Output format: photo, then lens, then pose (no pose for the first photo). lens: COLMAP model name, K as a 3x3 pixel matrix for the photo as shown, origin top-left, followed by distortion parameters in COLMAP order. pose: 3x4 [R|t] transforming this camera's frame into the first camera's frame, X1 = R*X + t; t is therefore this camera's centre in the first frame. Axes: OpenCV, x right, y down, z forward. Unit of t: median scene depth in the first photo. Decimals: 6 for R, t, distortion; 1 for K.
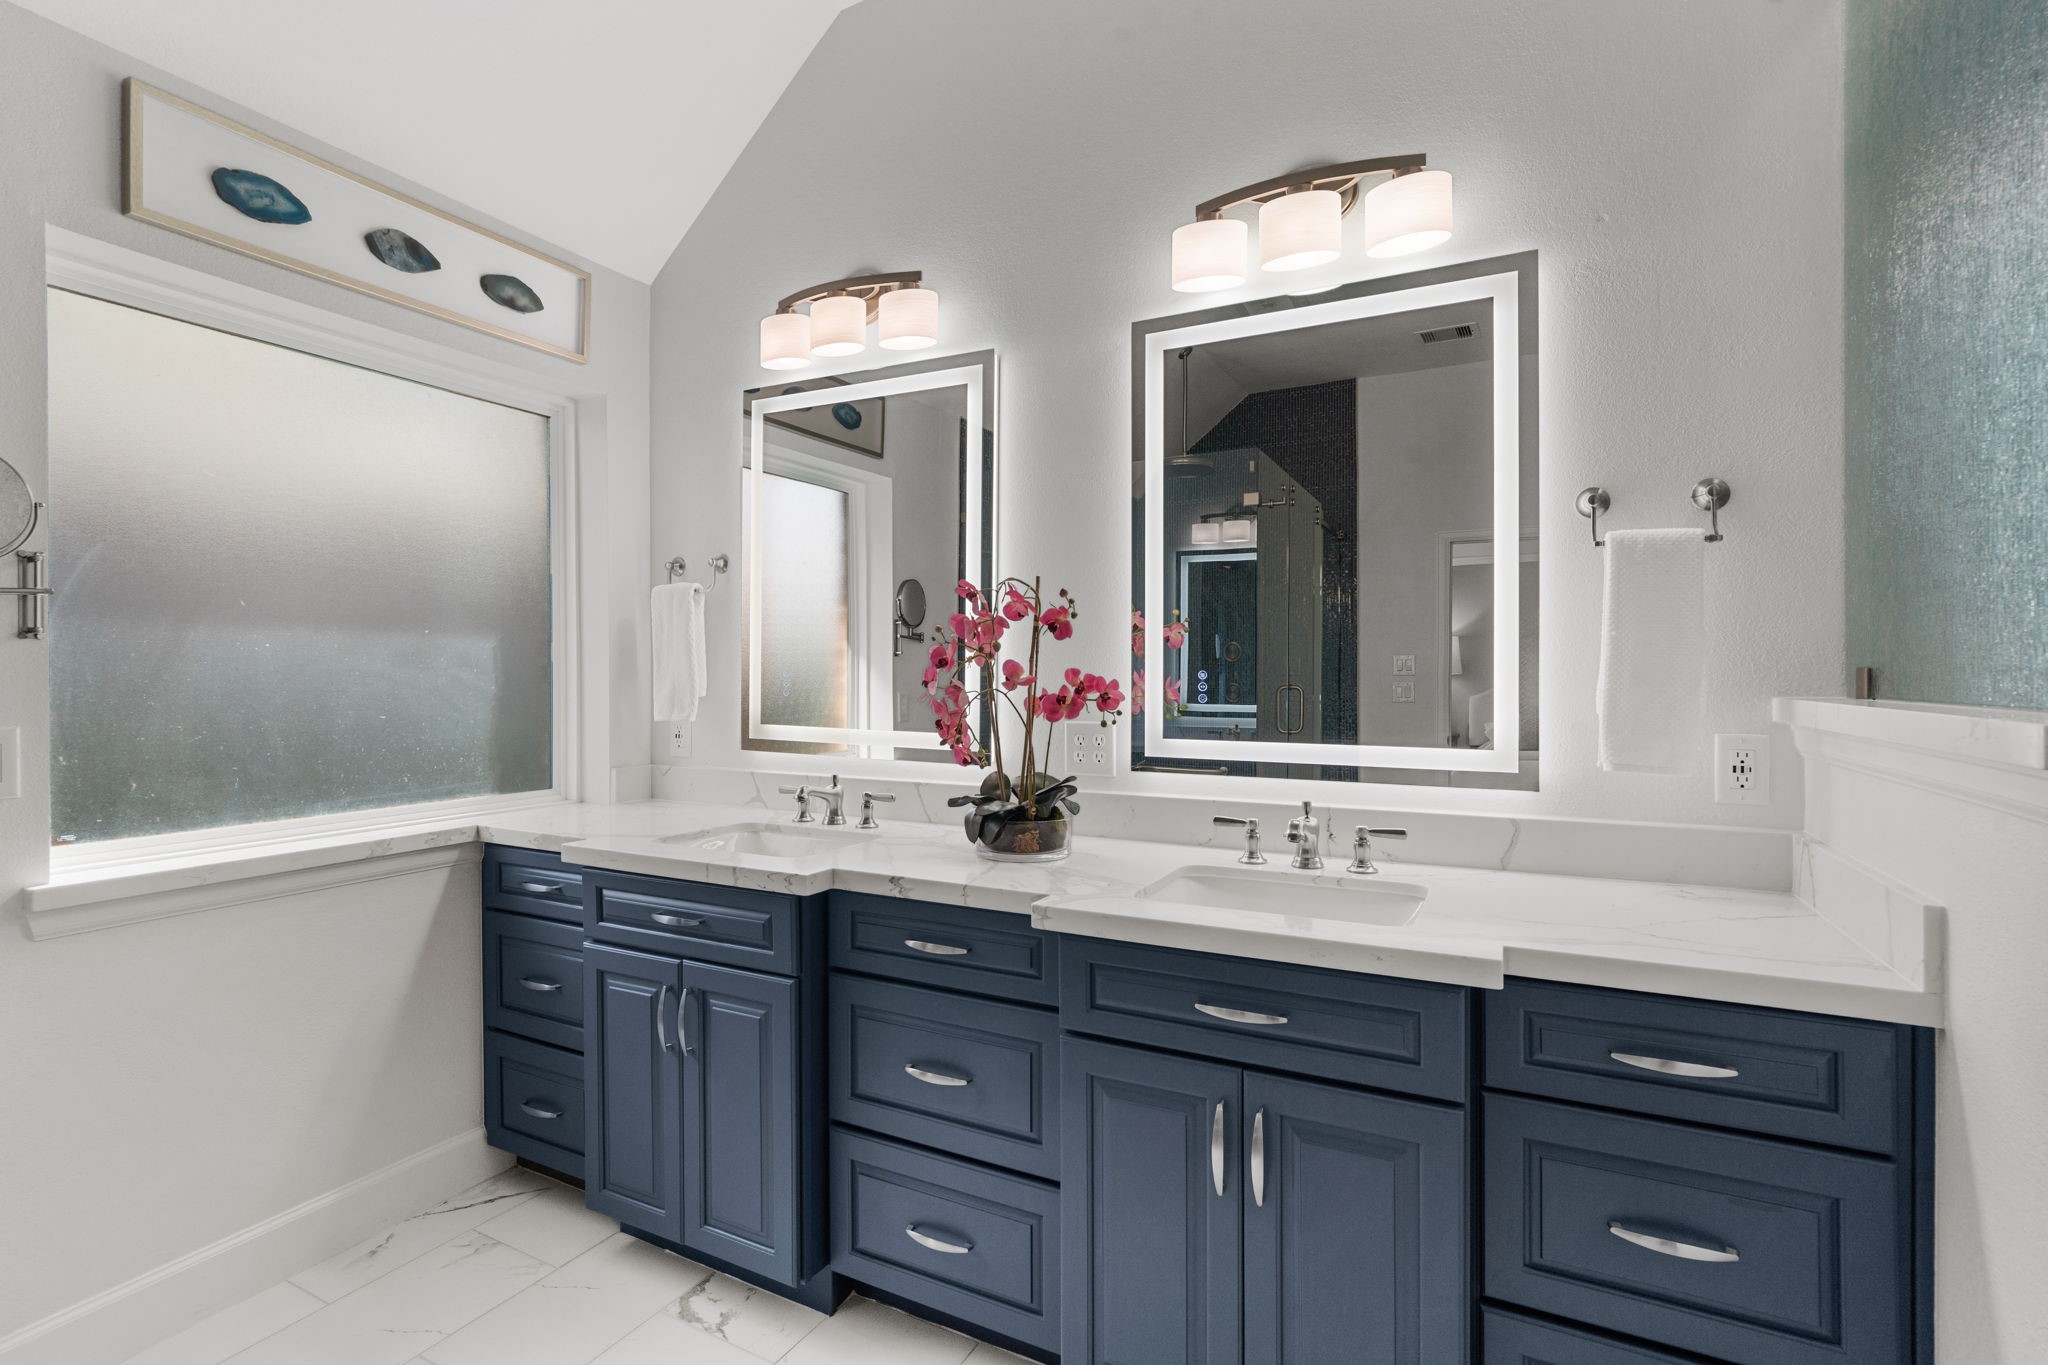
lens RADIAL K [[978.1, 0, 1009.7], [0, 978.1, 645.5], [0, 0, 1]] dist [-0.008752, 0.000227]
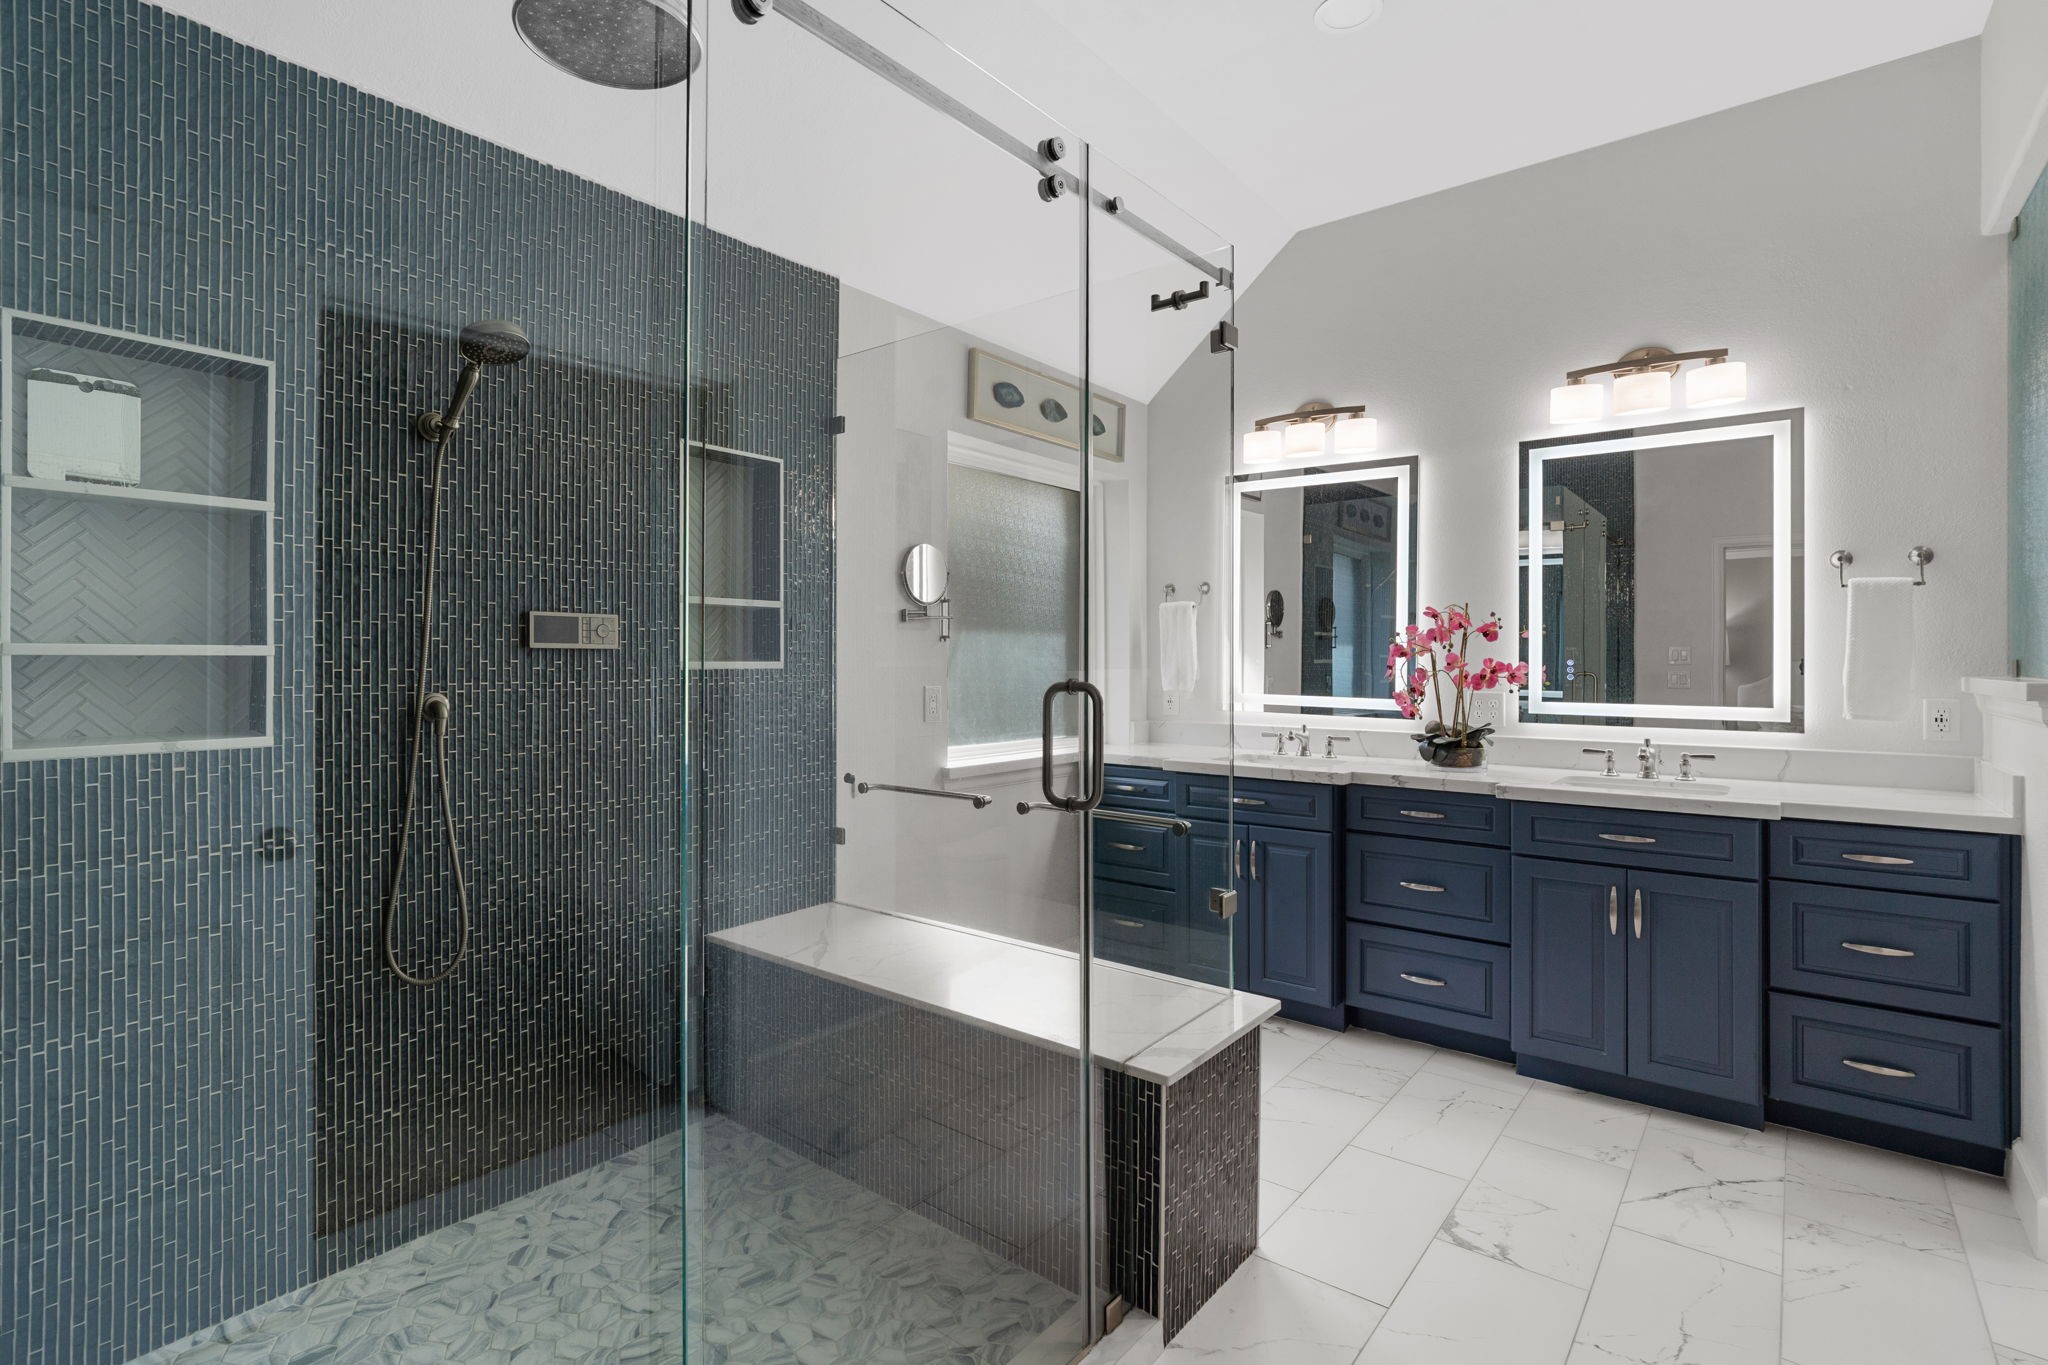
lens RADIAL K [[982.7, 0, 1026.3], [0, 982.7, 635.0], [0, 0, 1]] dist [-0.014953, 0.009126]
pose [[0.982225, -0.000363, -0.187709, -0.426250], [0.000342, 1.000000, -0.000145, -0.017313], [0.187709, 0.000078, 0.982225, -0.842855]]
